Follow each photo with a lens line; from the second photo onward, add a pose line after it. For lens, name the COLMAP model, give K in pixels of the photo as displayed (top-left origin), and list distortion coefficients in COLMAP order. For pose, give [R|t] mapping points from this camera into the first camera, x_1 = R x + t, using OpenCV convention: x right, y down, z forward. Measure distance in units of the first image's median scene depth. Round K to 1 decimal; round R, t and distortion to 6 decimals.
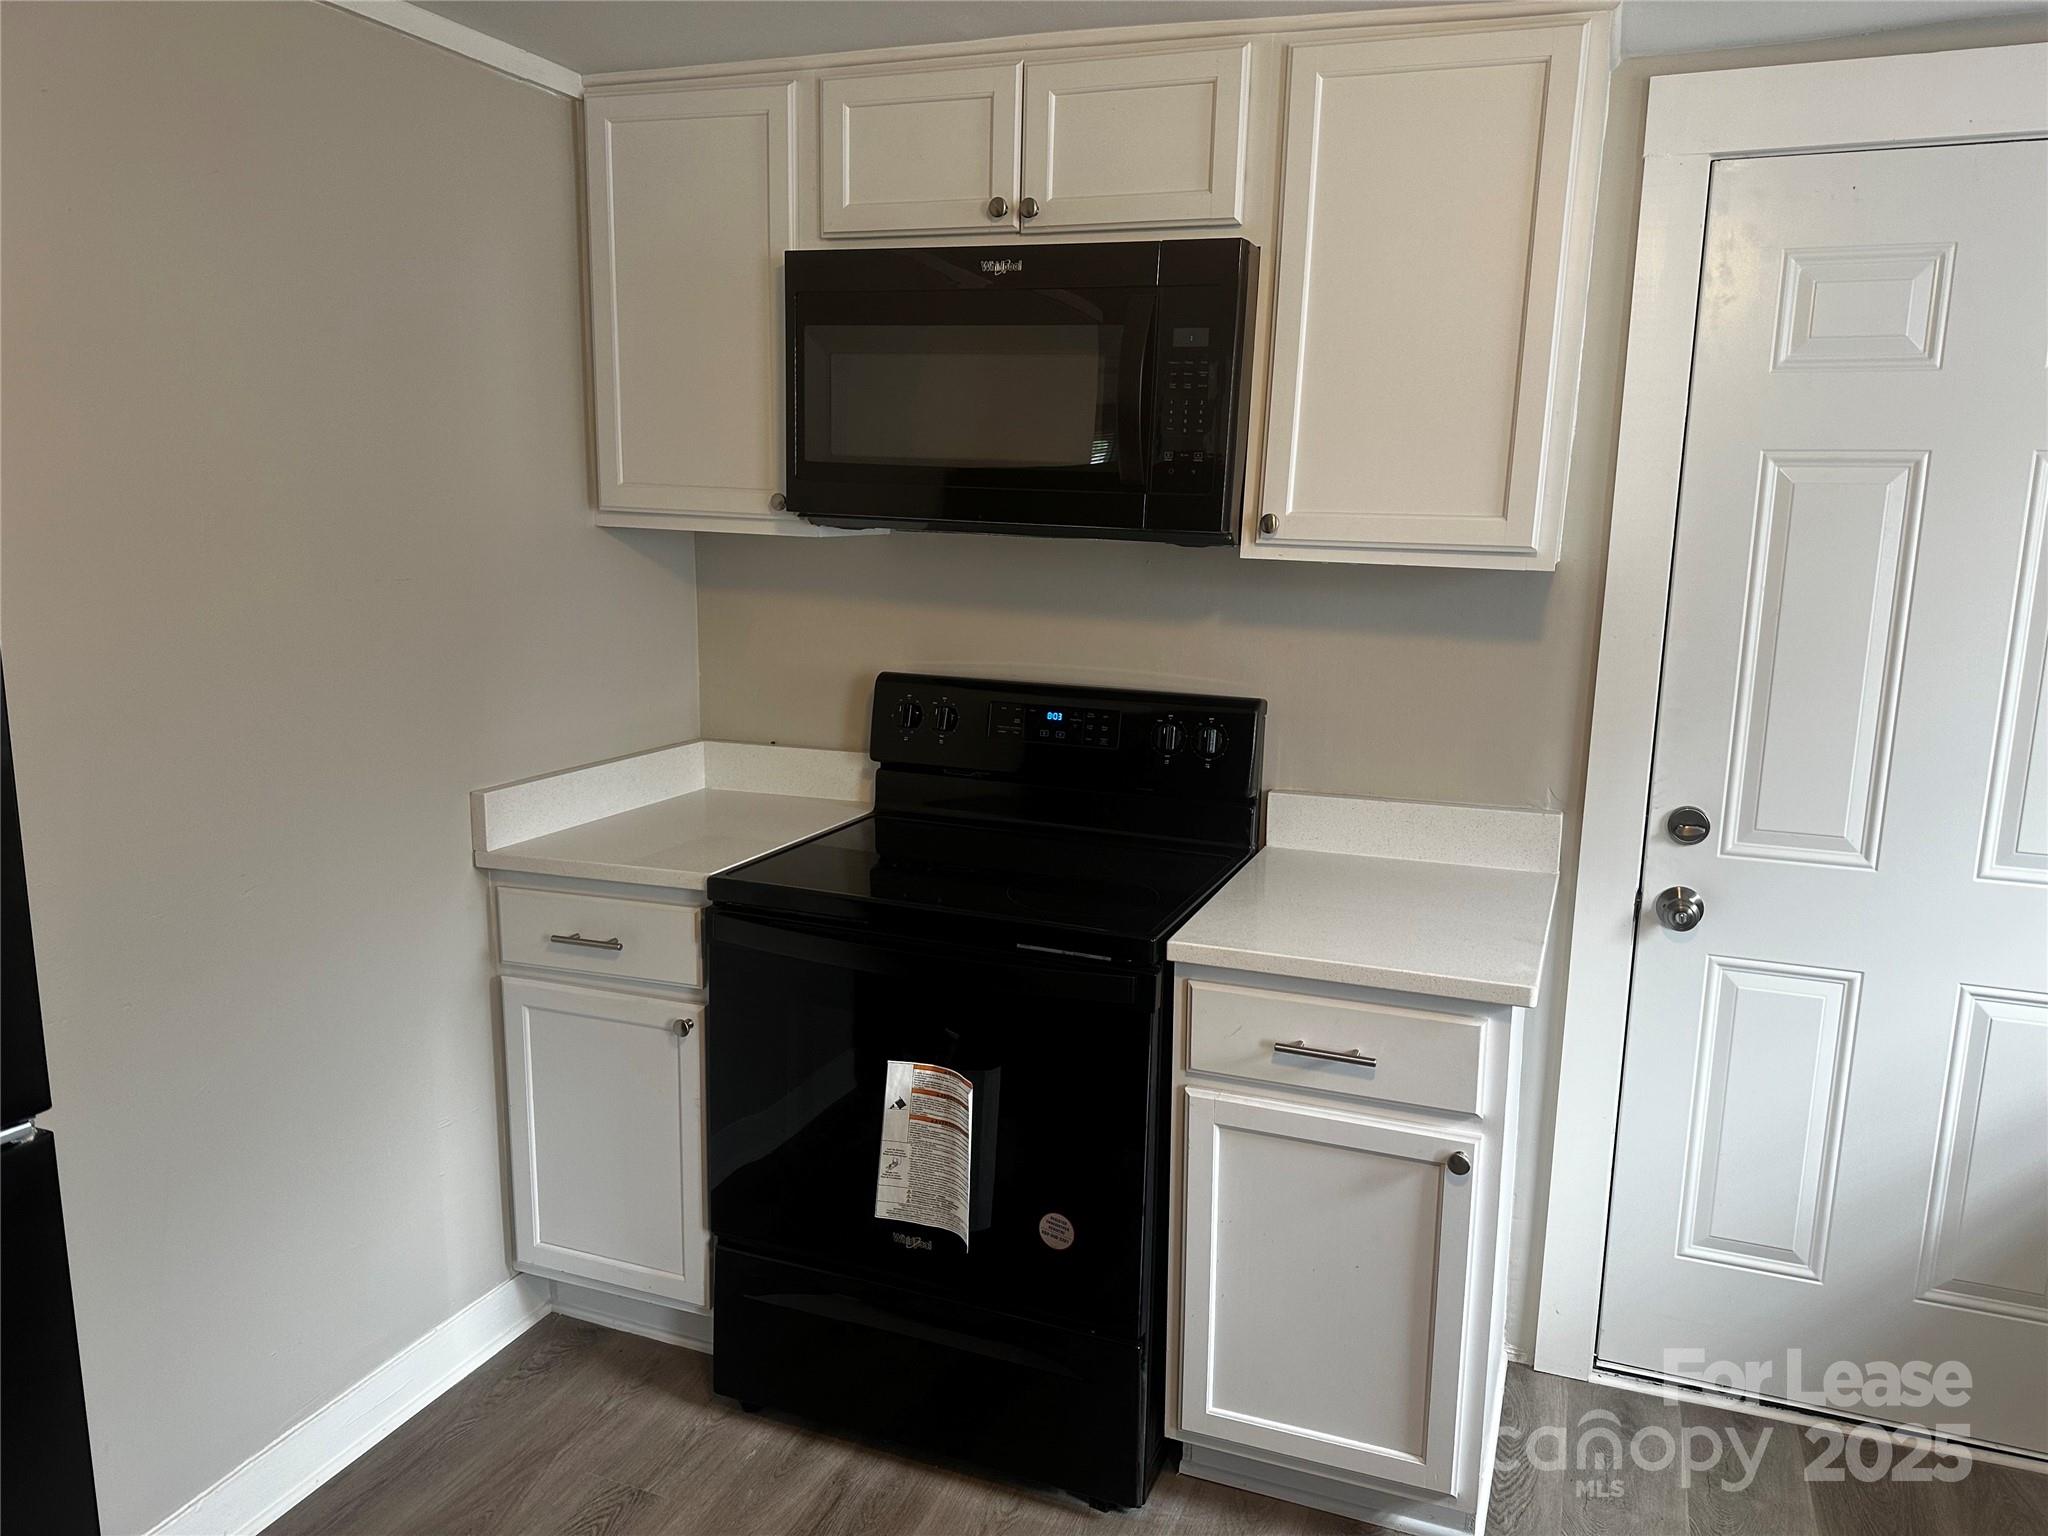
lens RADIAL K [[1466.1, 0, 1062.9], [0, 1466.1, 794.9], [0, 0, 1]] dist [0.124064, -0.198259]
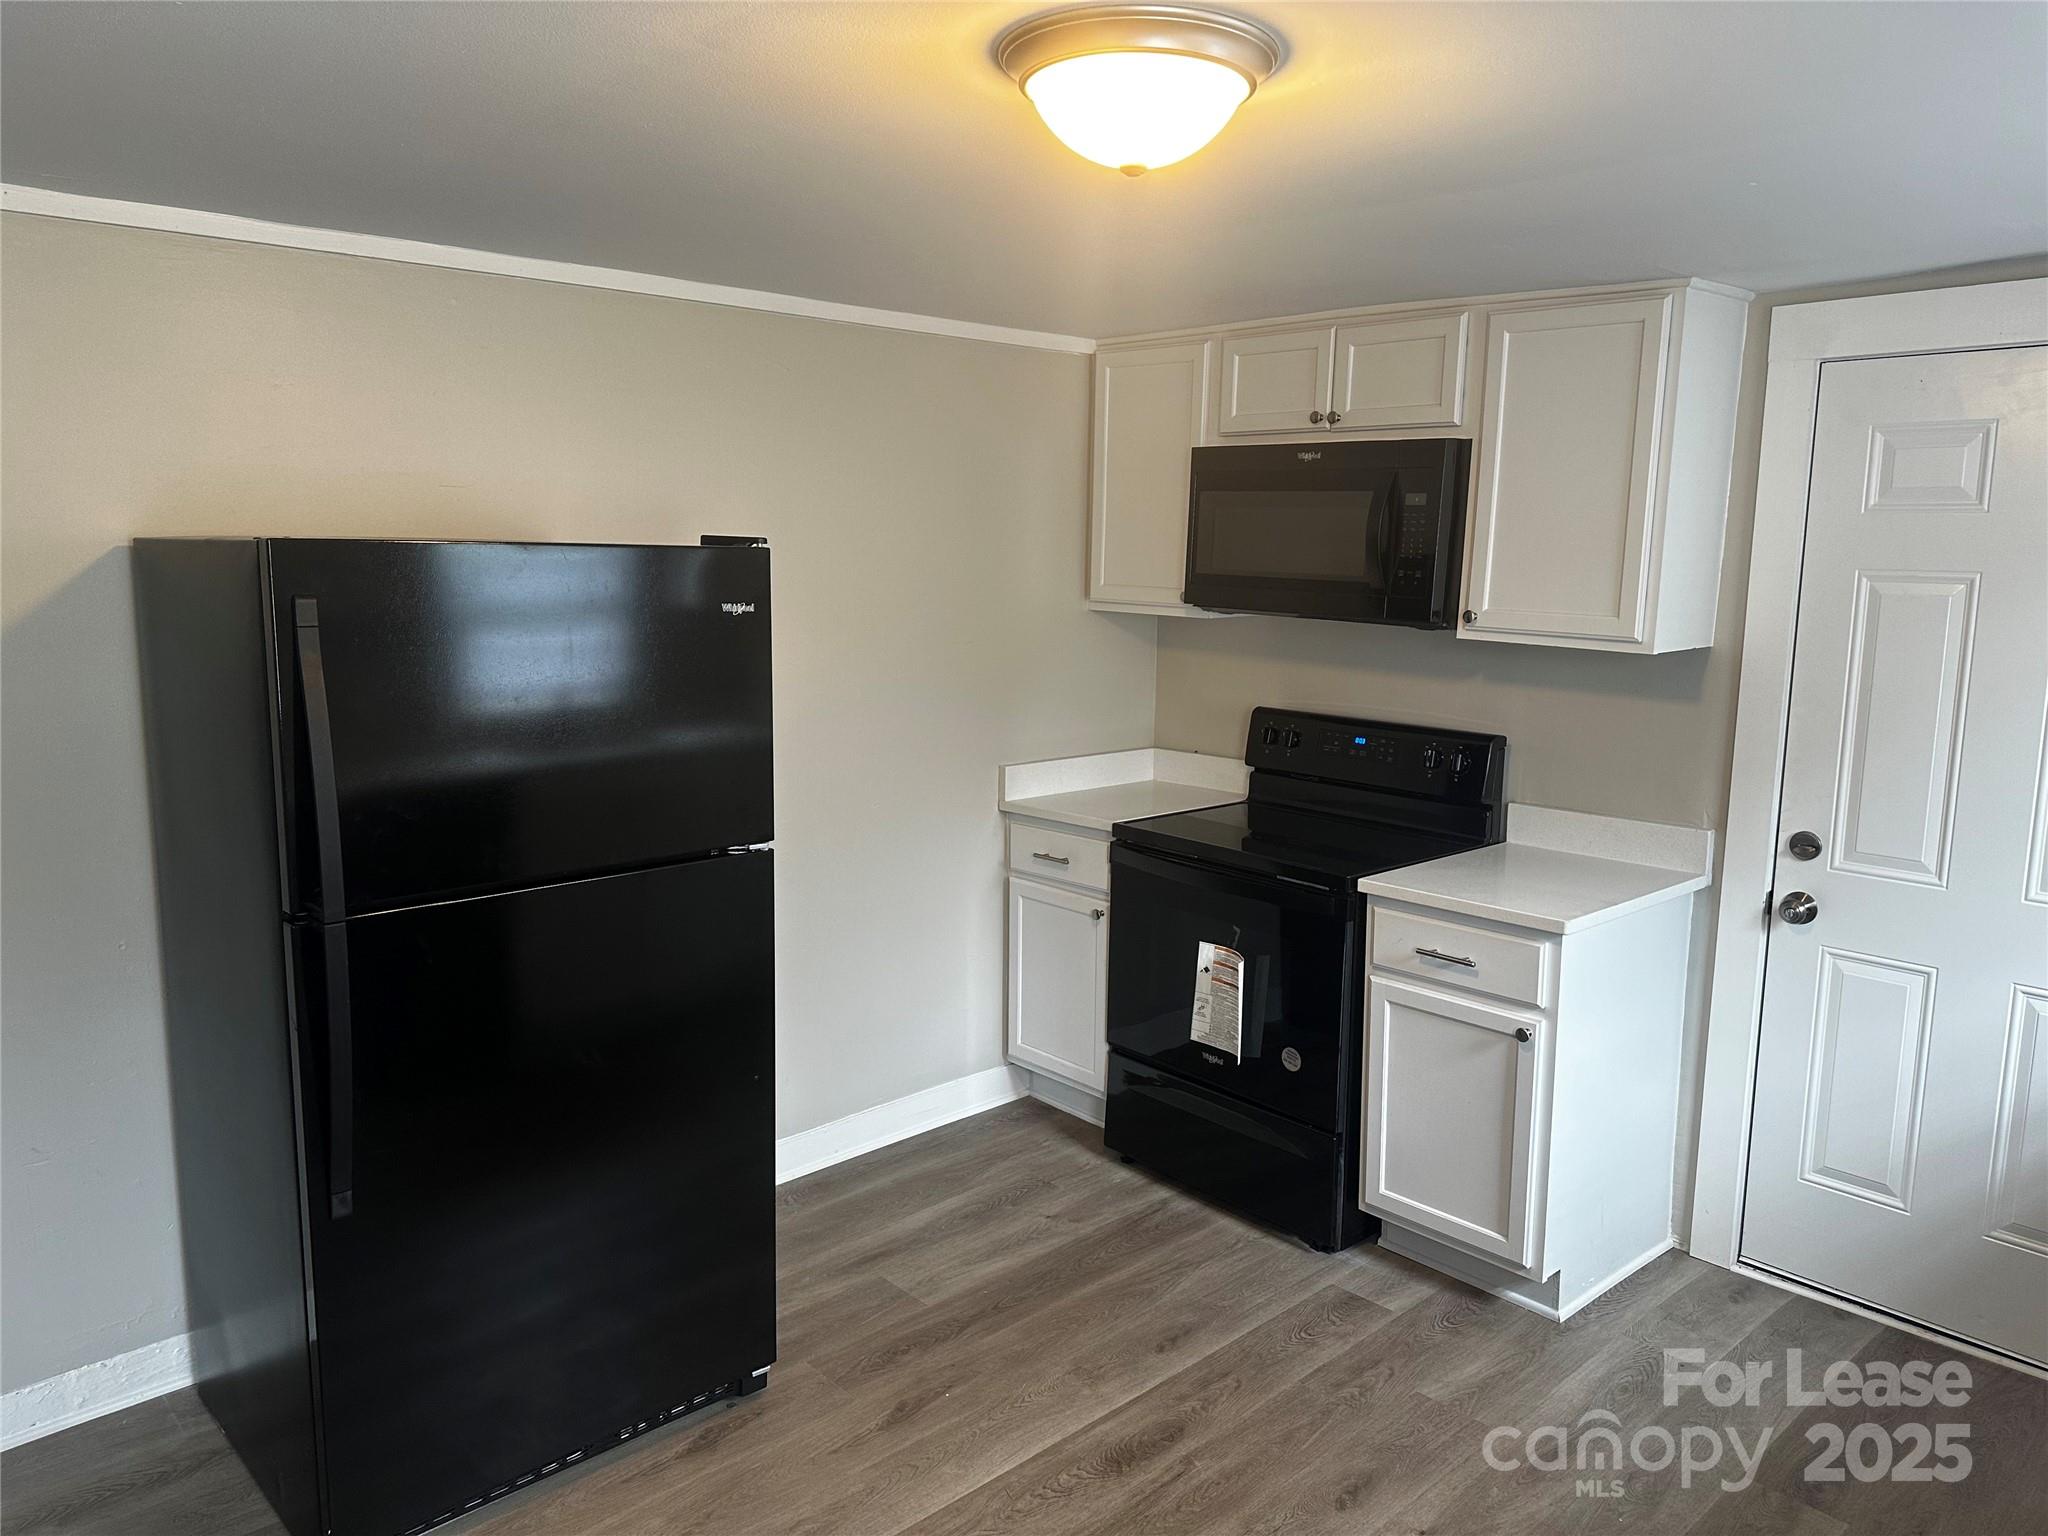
lens RADIAL K [[1466.1, 0, 1062.9], [0, 1466.1, 794.9], [0, 0, 1]] dist [0.124064, -0.198259]
pose [[0.904491, 0.069109, -0.420856, 0.389080], [-0.082939, 0.996447, -0.014623, 0.051541], [0.418350, 0.048132, 0.907010, -0.508896]]
